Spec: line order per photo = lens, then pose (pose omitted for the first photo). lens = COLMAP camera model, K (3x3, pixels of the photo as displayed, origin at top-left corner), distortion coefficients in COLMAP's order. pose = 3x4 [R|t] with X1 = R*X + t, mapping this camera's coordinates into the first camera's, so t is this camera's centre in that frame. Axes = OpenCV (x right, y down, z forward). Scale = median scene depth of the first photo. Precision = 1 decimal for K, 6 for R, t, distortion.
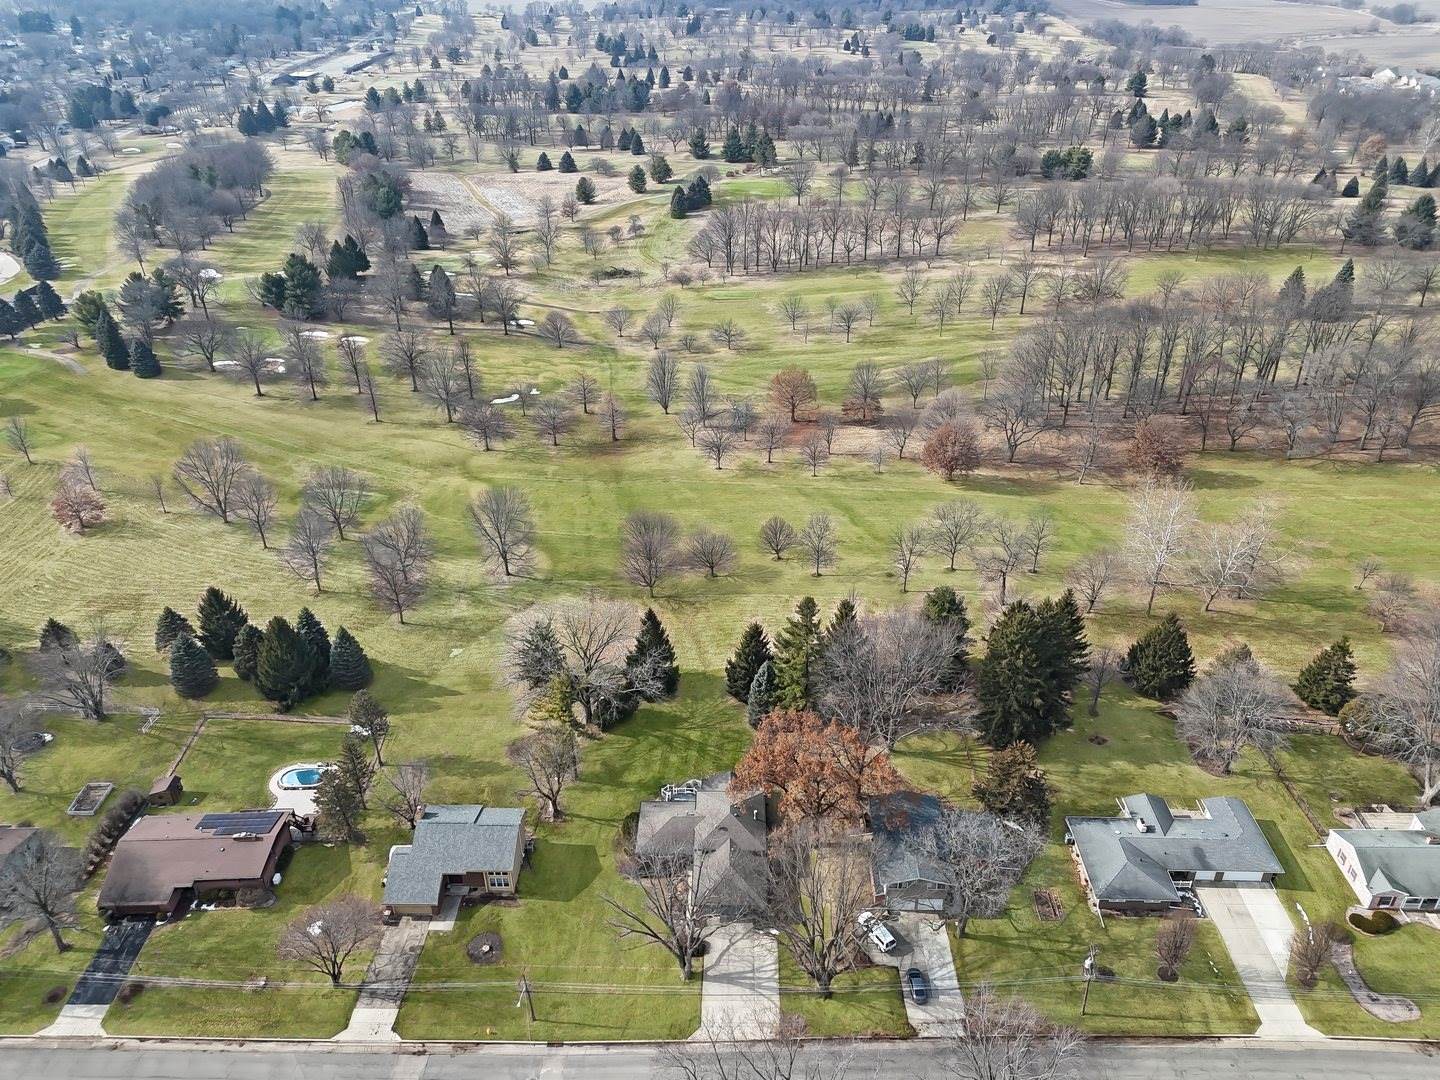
lens RADIAL K [[1048.3, 0, 725.1], [0, 1048.3, 541.0], [0, 0, 1]] dist [0.055198, -0.038387]
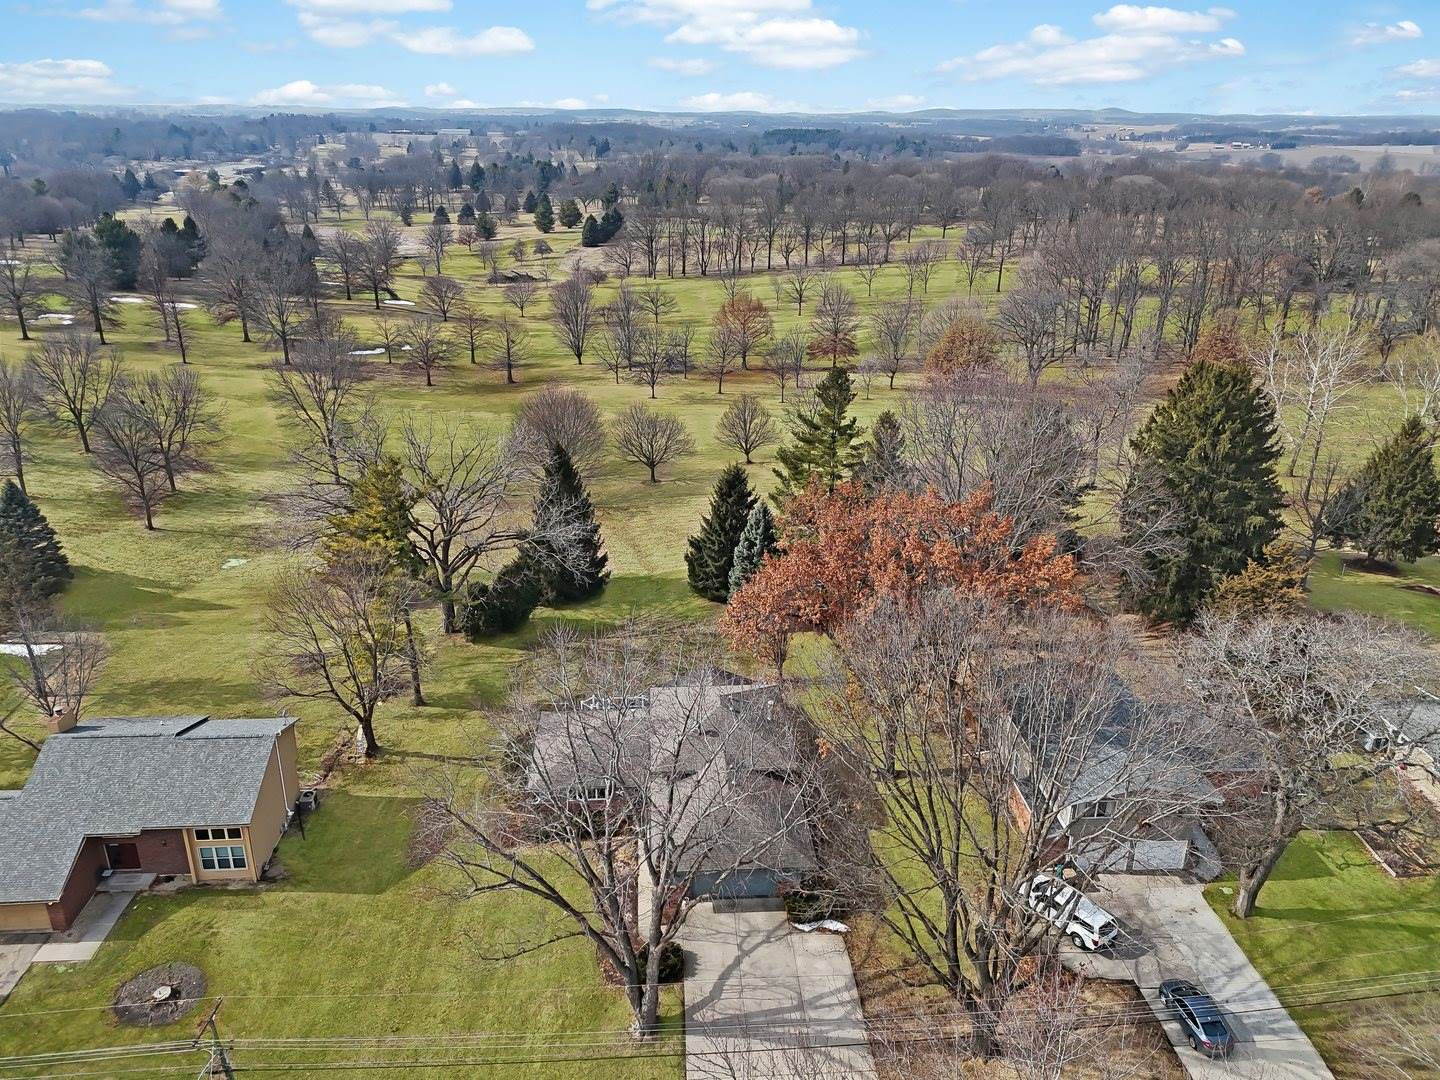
lens RADIAL K [[1048.3, 0, 725.1], [0, 1048.3, 541.0], [0, 0, 1]] dist [0.055198, -0.038387]
pose [[0.996193, -0.009342, 0.086672, -0.035744], [0.022567, 0.987985, -0.152894, 0.258142], [-0.084202, 0.154268, 0.984435, 0.499485]]
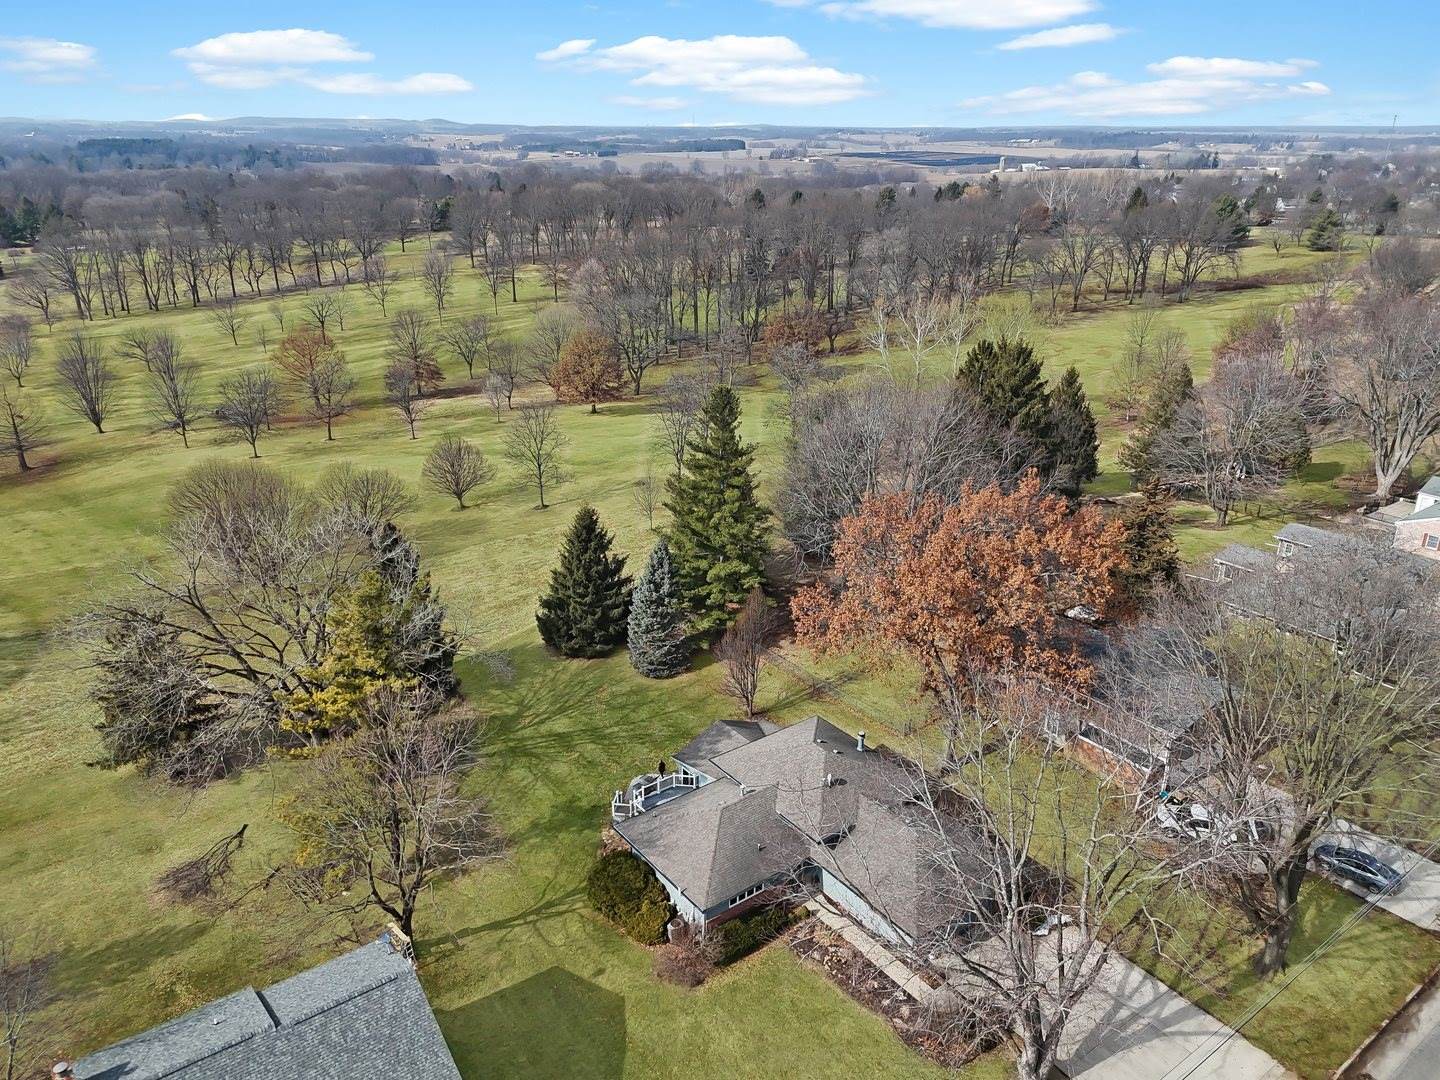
lens RADIAL K [[1048.3, 0, 725.1], [0, 1048.3, 541.0], [0, 0, 1]] dist [0.055198, -0.038387]
pose [[0.789181, -0.208241, 0.577779, -0.283234], [0.302731, 0.950432, -0.070946, 0.189571], [-0.534366, 0.230901, 0.813104, 0.623864]]
